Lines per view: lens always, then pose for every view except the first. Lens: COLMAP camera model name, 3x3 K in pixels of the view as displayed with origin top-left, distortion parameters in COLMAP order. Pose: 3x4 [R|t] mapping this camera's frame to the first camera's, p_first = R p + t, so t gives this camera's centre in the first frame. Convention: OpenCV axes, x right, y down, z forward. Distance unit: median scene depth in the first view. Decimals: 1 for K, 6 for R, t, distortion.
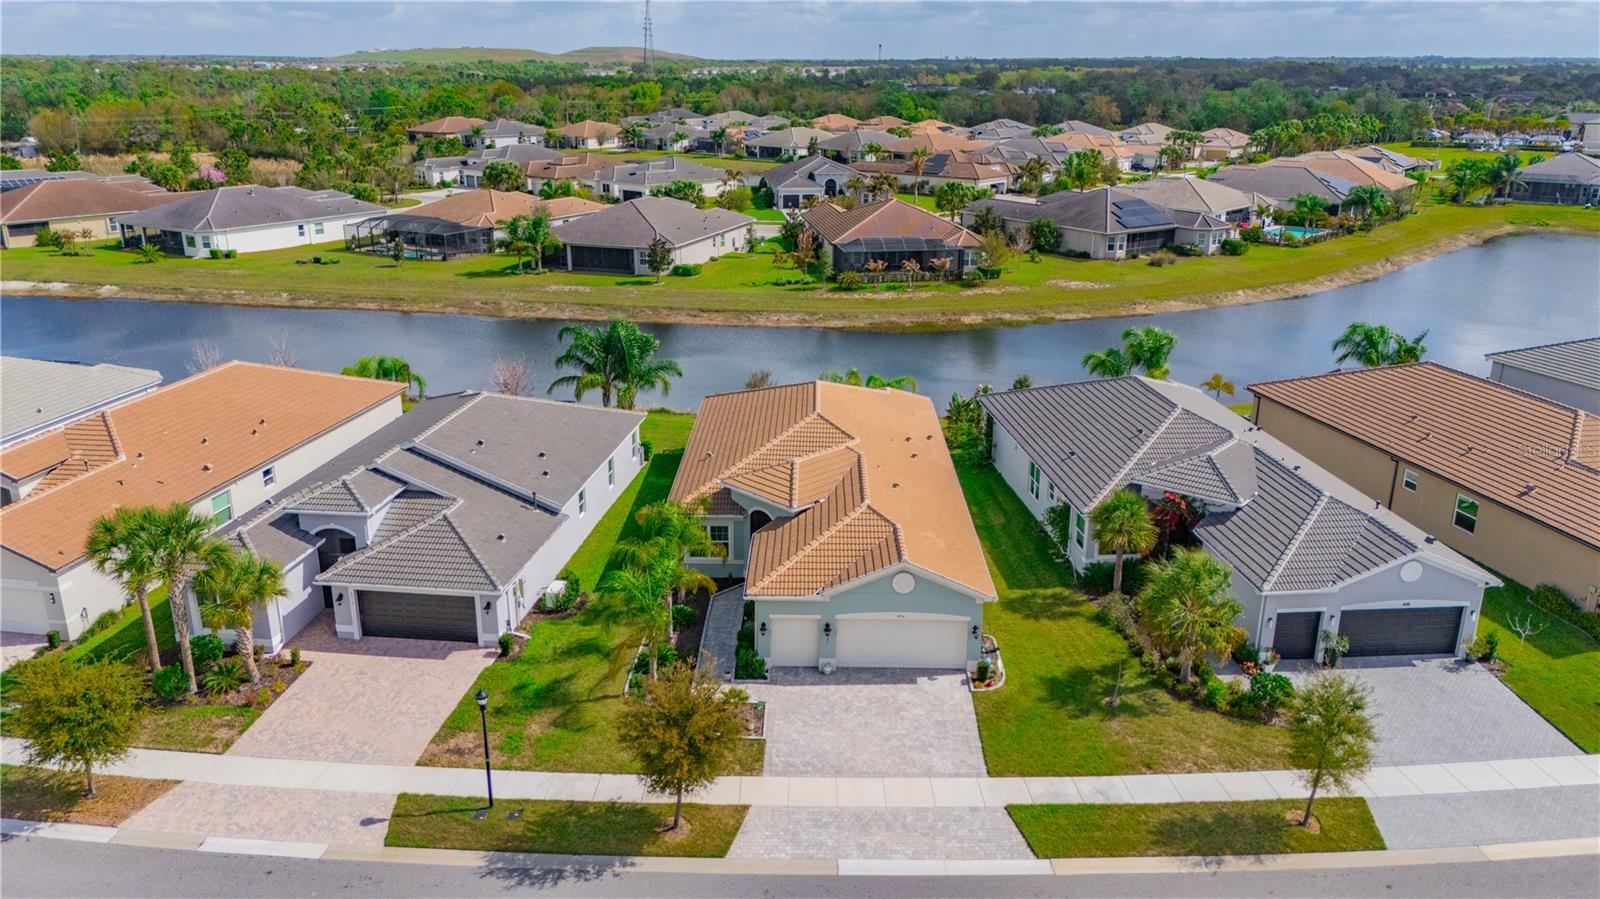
lens RADIAL K [[1177.6, 0, 797.7], [0, 1177.6, 452.7], [0, 0, 1]] dist [0.070890, -0.081185]
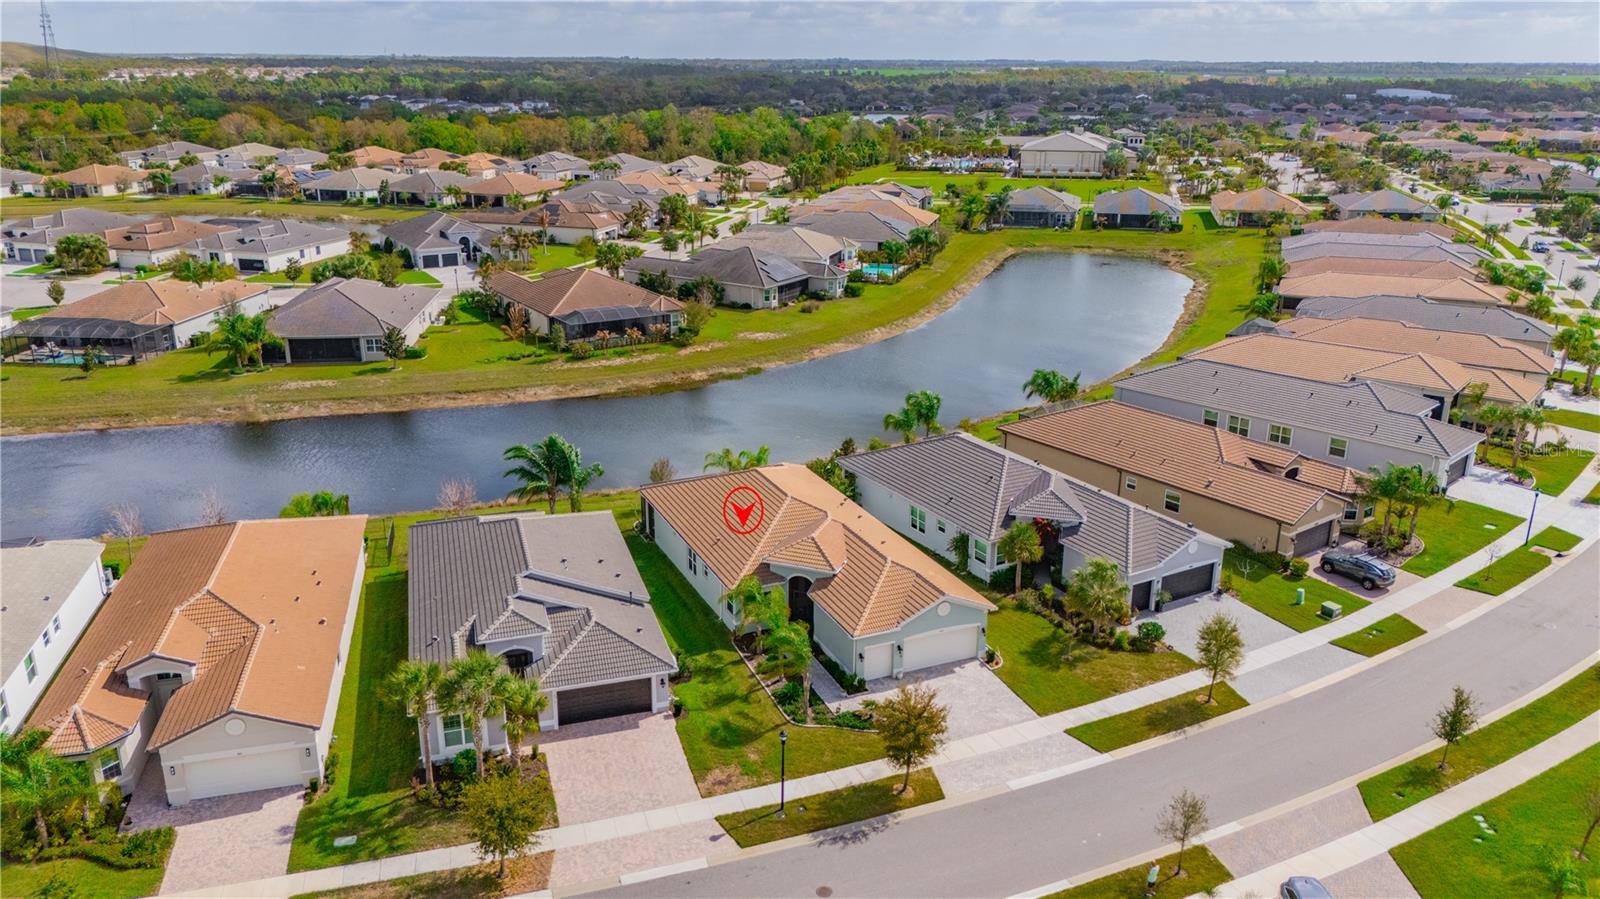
lens RADIAL K [[1177.6, 0, 805.7], [0, 1177.6, 451.9], [0, 0, 1]] dist [0.070890, -0.081185]
pose [[0.904407, -0.130256, 0.406302, -0.618899], [0.129489, 0.991142, 0.029514, -0.147943], [-0.406547, 0.025919, 0.913262, -0.304668]]
